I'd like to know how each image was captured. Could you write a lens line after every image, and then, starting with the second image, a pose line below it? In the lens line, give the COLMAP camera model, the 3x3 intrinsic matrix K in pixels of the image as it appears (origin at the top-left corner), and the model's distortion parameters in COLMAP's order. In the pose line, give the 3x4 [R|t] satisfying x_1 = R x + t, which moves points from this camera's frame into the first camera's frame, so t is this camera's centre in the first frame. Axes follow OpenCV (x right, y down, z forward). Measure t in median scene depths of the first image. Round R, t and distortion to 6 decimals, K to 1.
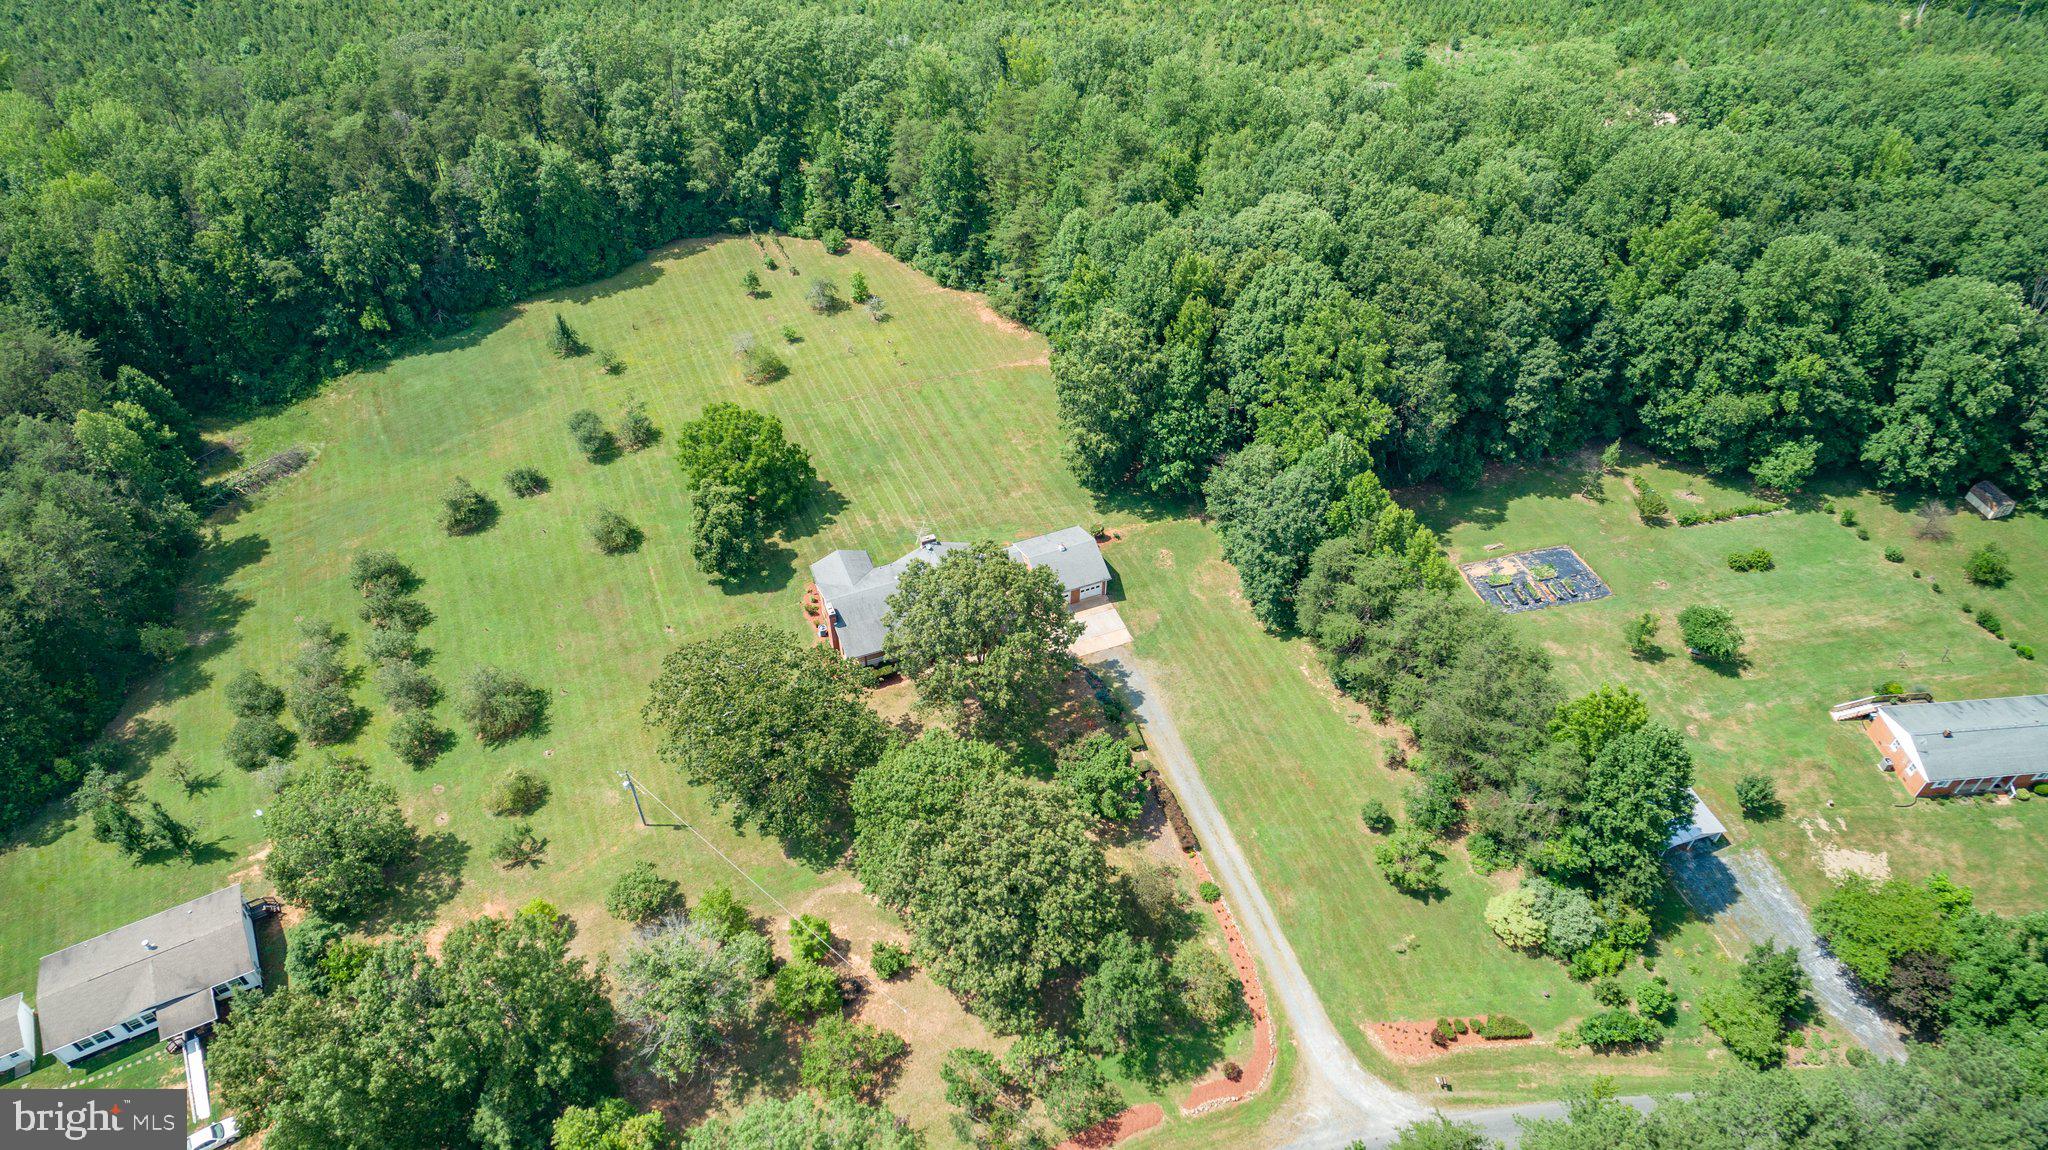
lens RADIAL K [[1378.9, 0, 1018.9], [0, 1378.9, 575.5], [0, 0, 1]] dist [-0.011889, 0.009533]
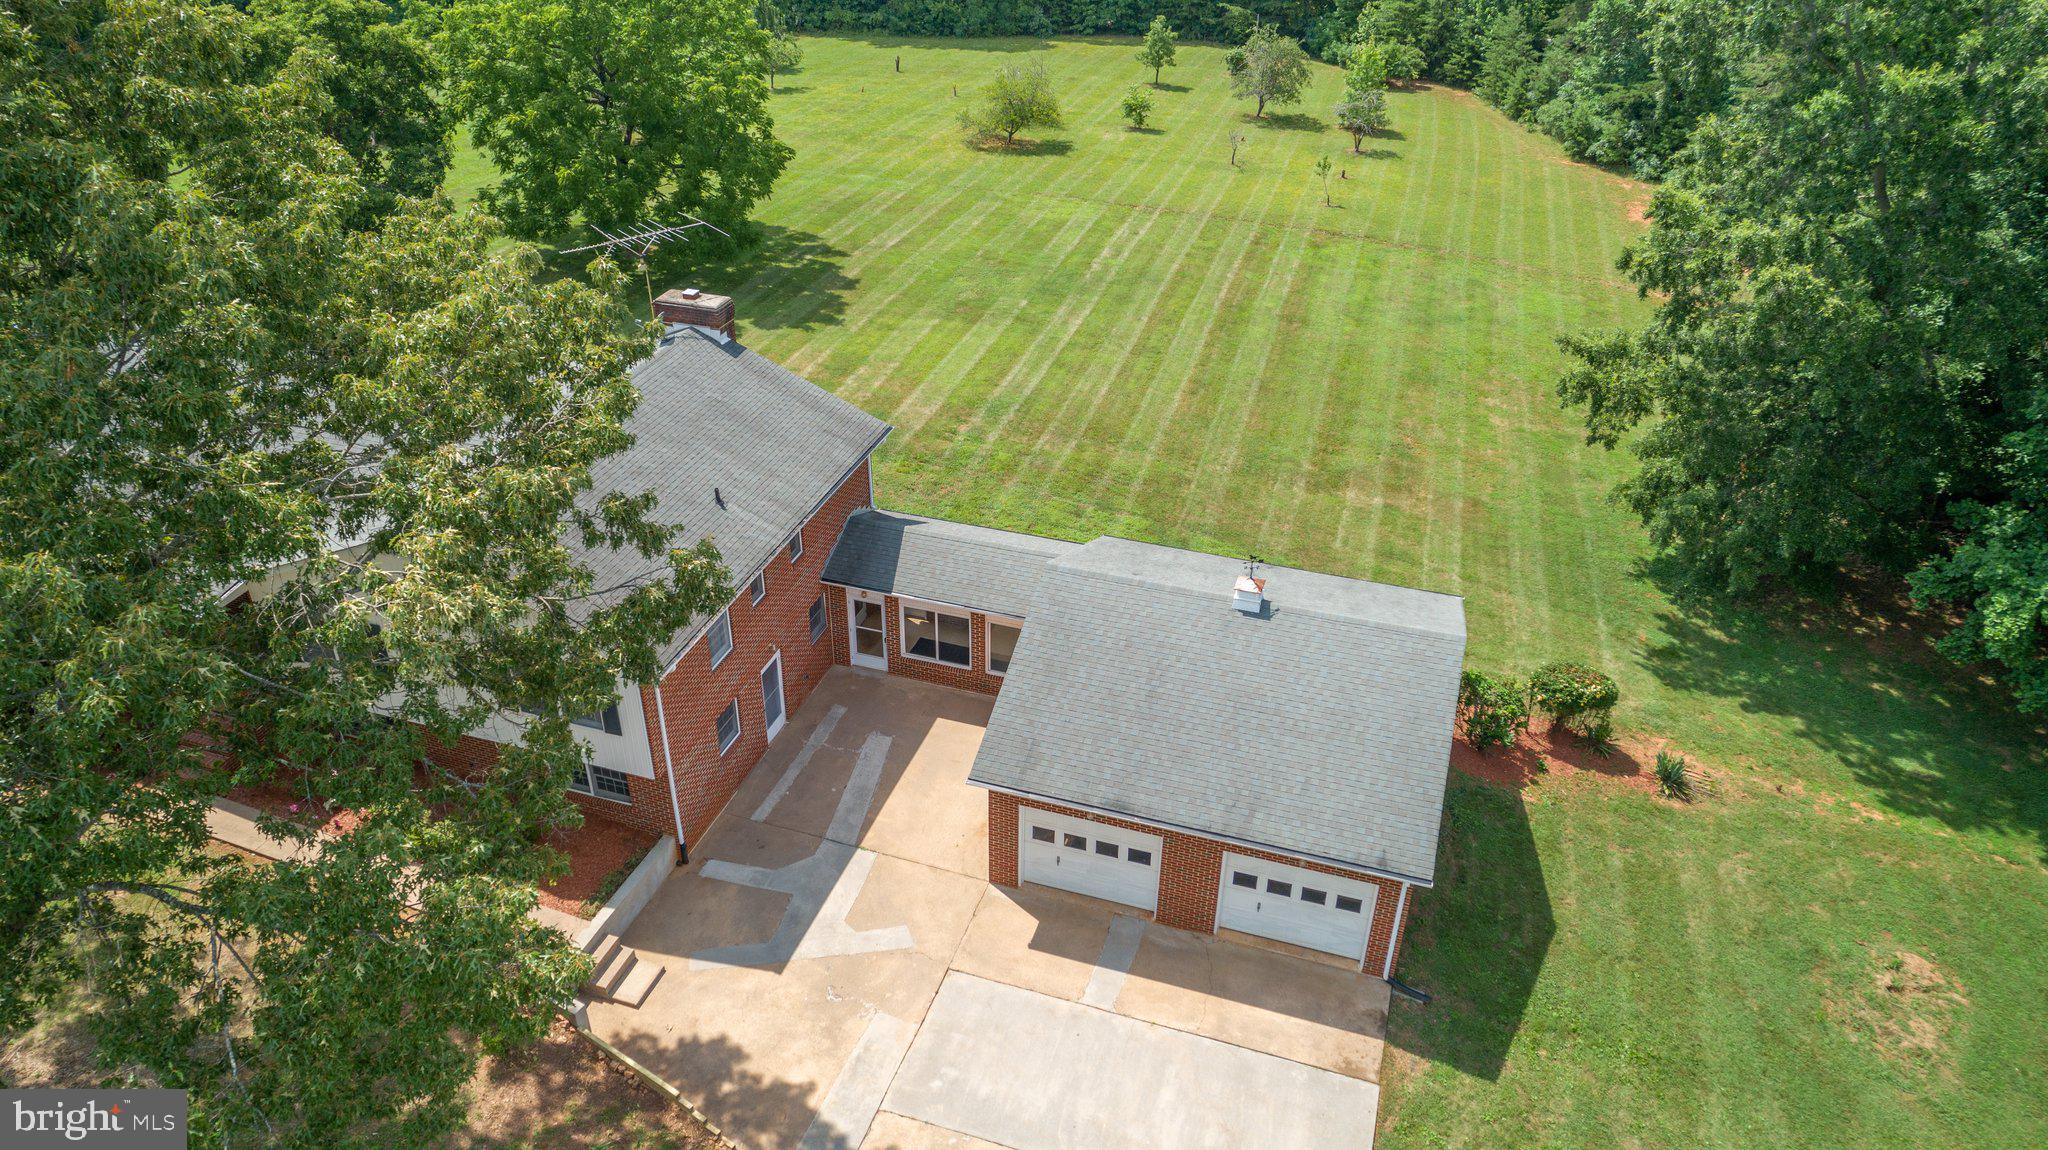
lens RADIAL K [[1378.9, 0, 1022.1], [0, 1378.9, 577.1], [0, 0, 1]] dist [-0.011889, 0.009533]
pose [[0.766157, 0.342336, -0.543884, 0.097753], [-0.462946, 0.880995, -0.097618, 0.007556], [0.445740, 0.326580, 0.833463, 0.806079]]
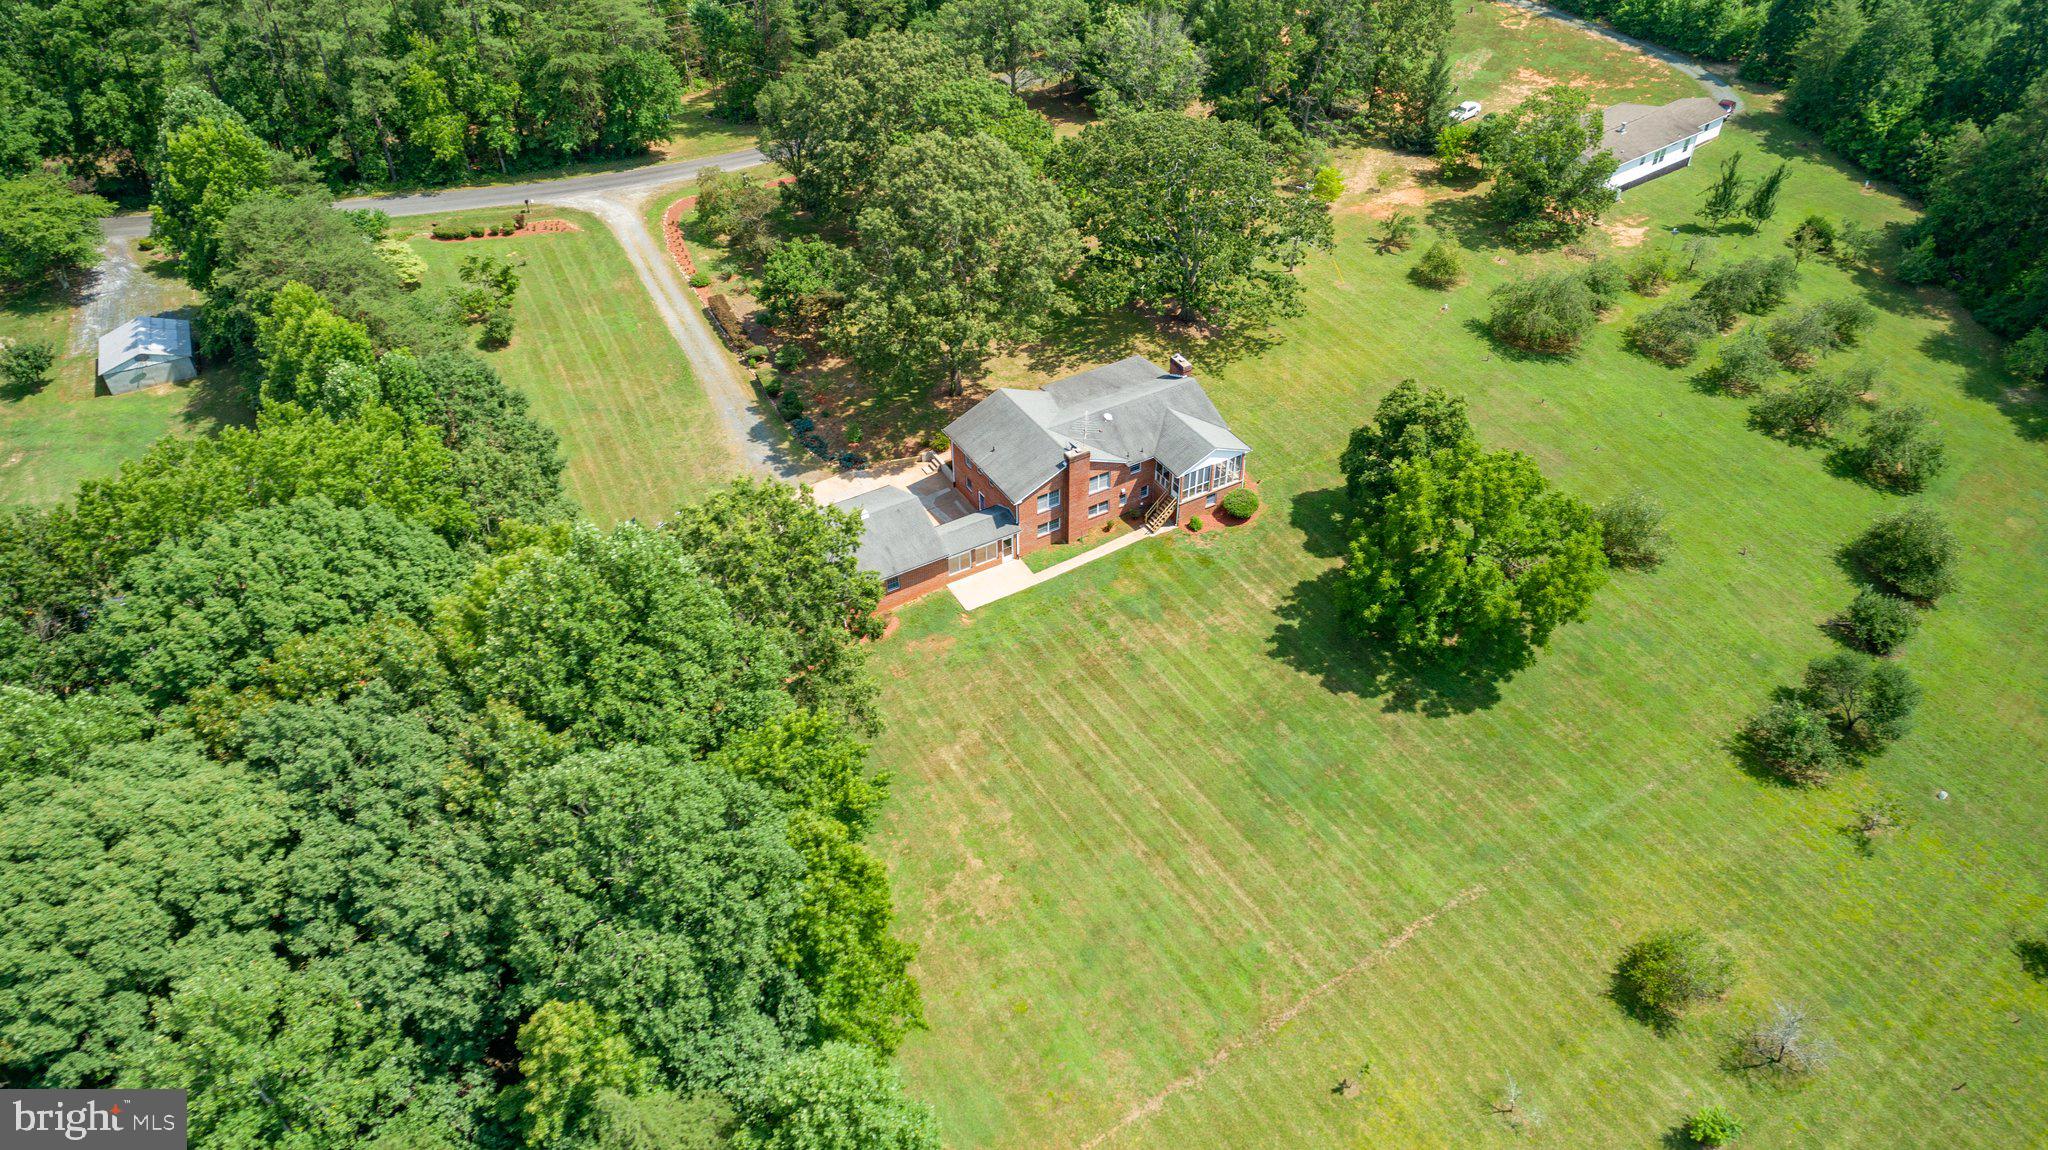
lens RADIAL K [[1378.9, 0, 1020.2], [0, 1378.9, 577.6], [0, 0, 1]] dist [-0.011889, 0.009533]
pose [[-0.989916, 0.095040, -0.105041, 0.027642], [-0.097080, 0.084844, 0.991654, -0.595099], [0.103159, 0.991851, -0.074762, 1.032246]]
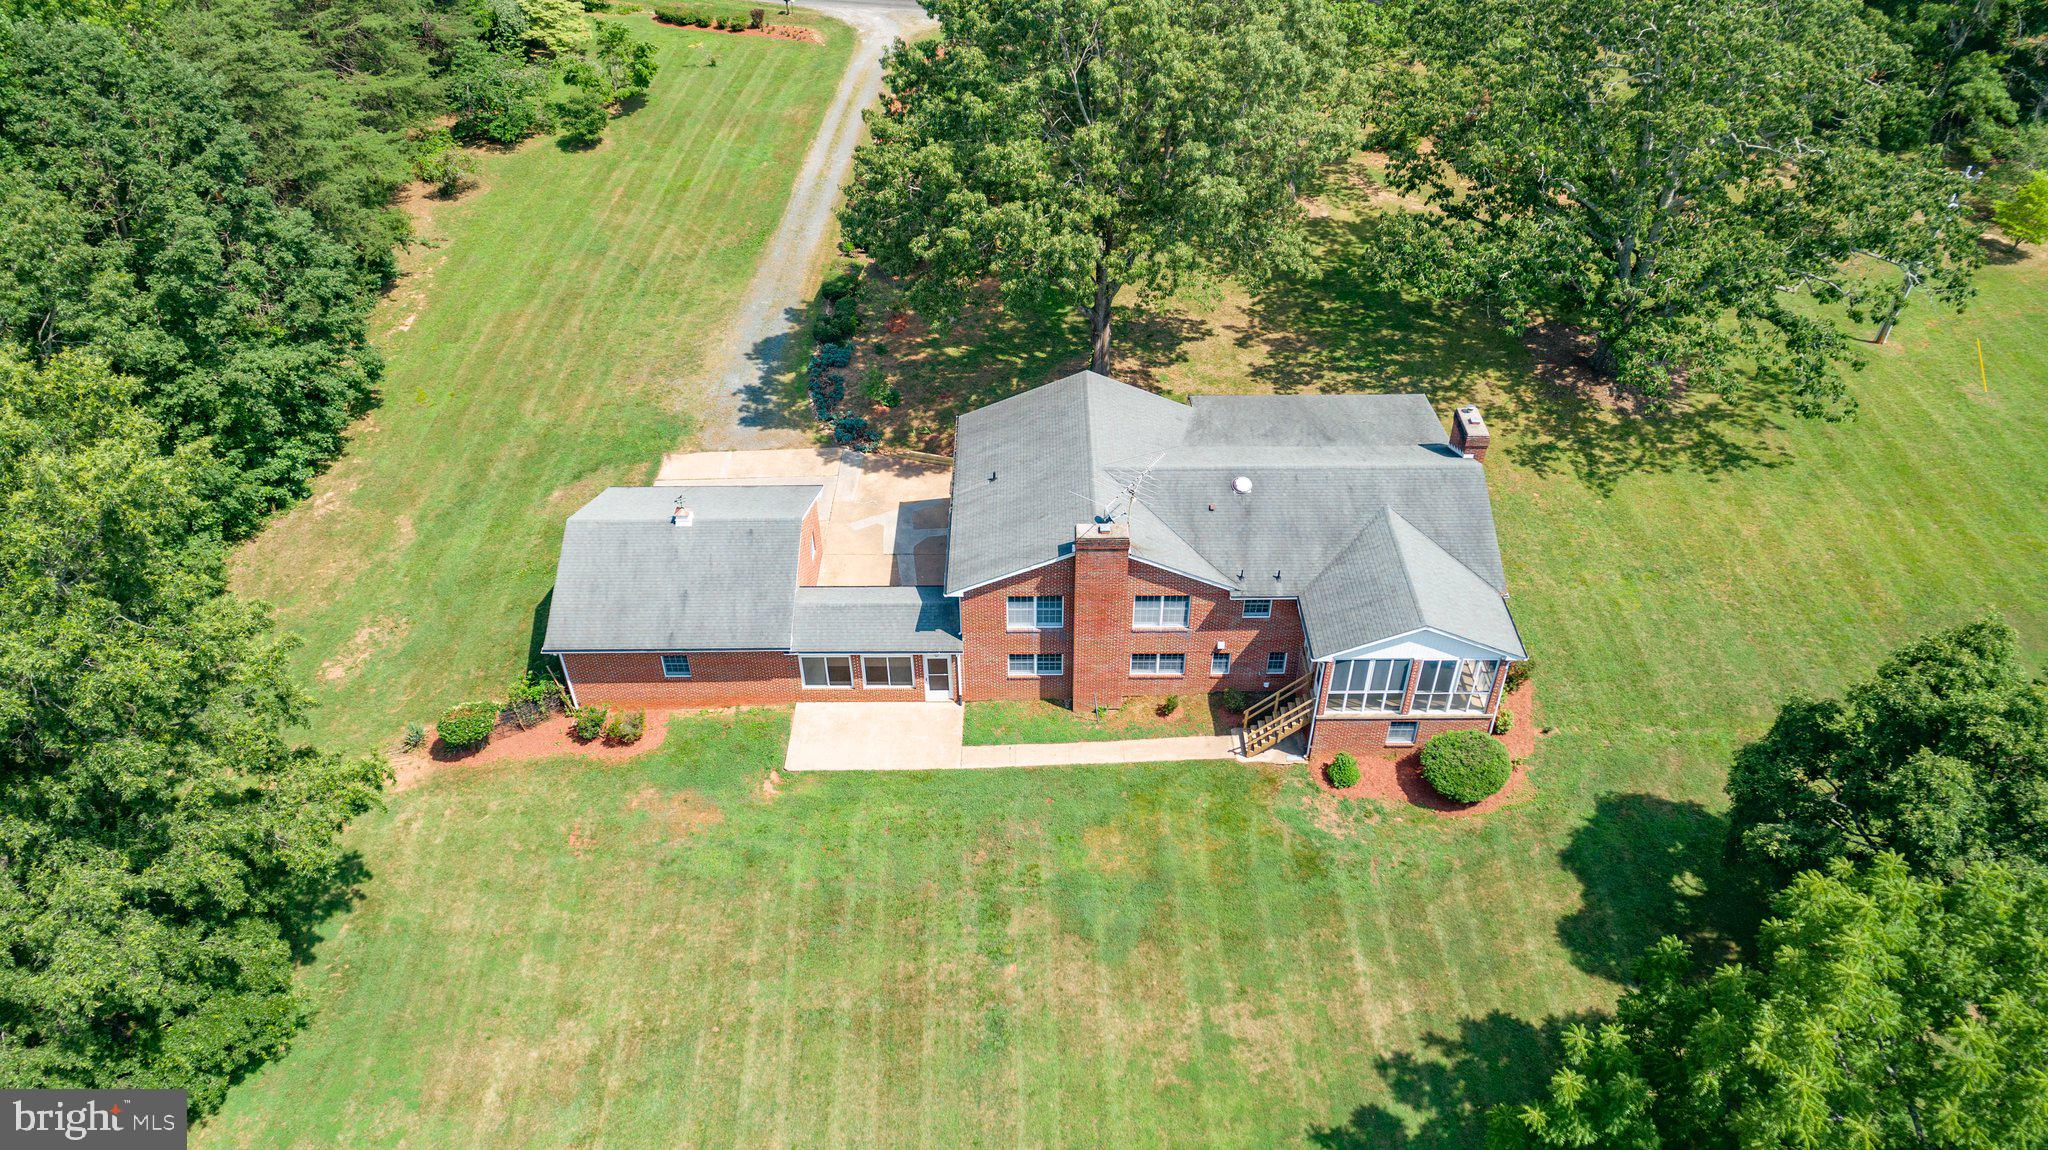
lens RADIAL K [[1378.9, 0, 1021.1], [0, 1378.9, 578.1], [0, 0, 1]] dist [-0.011889, 0.009533]
pose [[-0.926861, -0.236448, 0.291584, -0.126779], [0.269443, 0.121834, 0.955278, -0.280251], [-0.261398, 0.963976, -0.049214, 0.964343]]
